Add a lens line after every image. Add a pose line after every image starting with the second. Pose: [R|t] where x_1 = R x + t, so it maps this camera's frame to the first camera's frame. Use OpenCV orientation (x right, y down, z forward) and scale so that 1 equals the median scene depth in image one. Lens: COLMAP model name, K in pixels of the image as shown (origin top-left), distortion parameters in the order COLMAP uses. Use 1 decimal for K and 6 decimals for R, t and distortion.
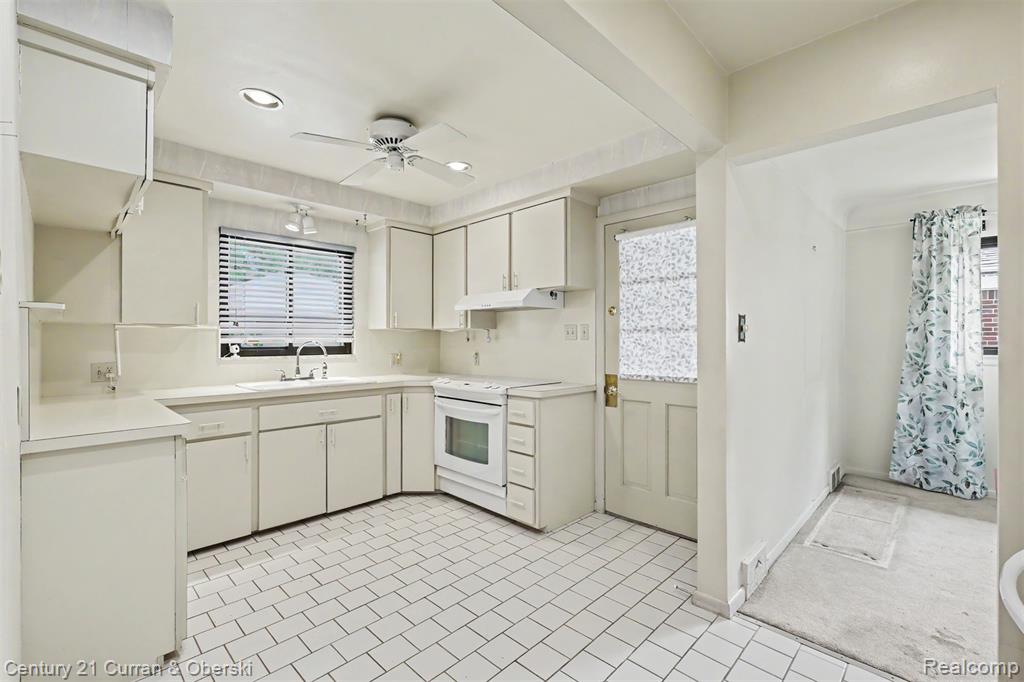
lens RADIAL K [[449.7, 0, 512.6], [0, 449.7, 338.4], [0, 0, 1]] dist [-0.000208, 0.000266]
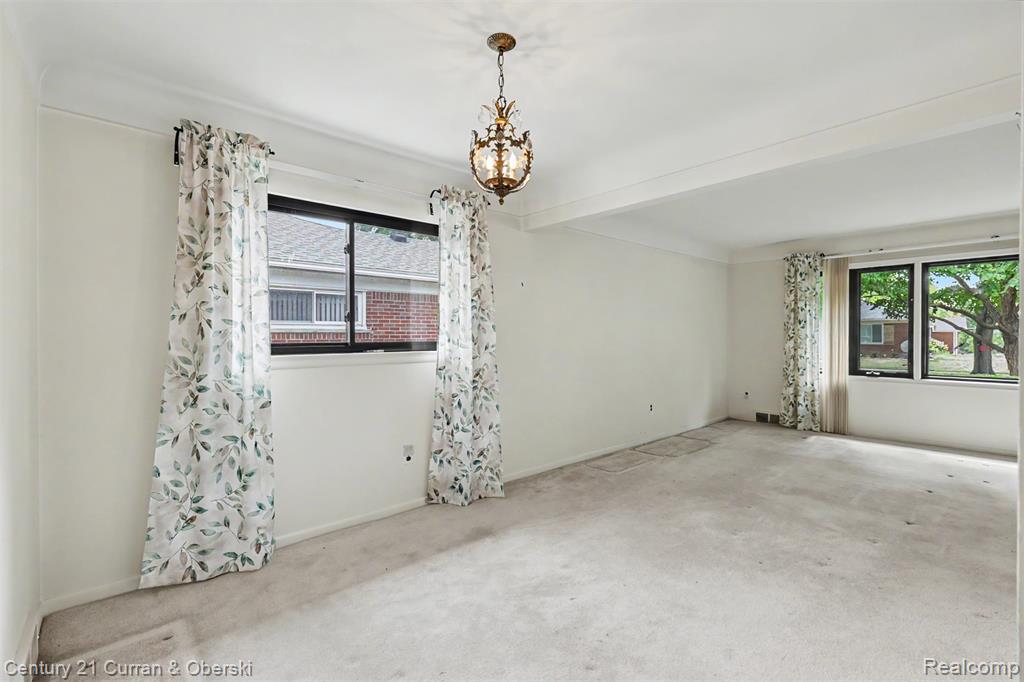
lens RADIAL K [[449.7, 0, 508.2], [0, 449.7, 337.8], [0, 0, 1]] dist [-0.000208, 0.000266]
pose [[0.063511, -0.004973, 0.997969, 0.261289], [0.000941, 0.999987, 0.004924, 0.003965], [-0.997981, 0.000626, 0.063515, 0.420134]]
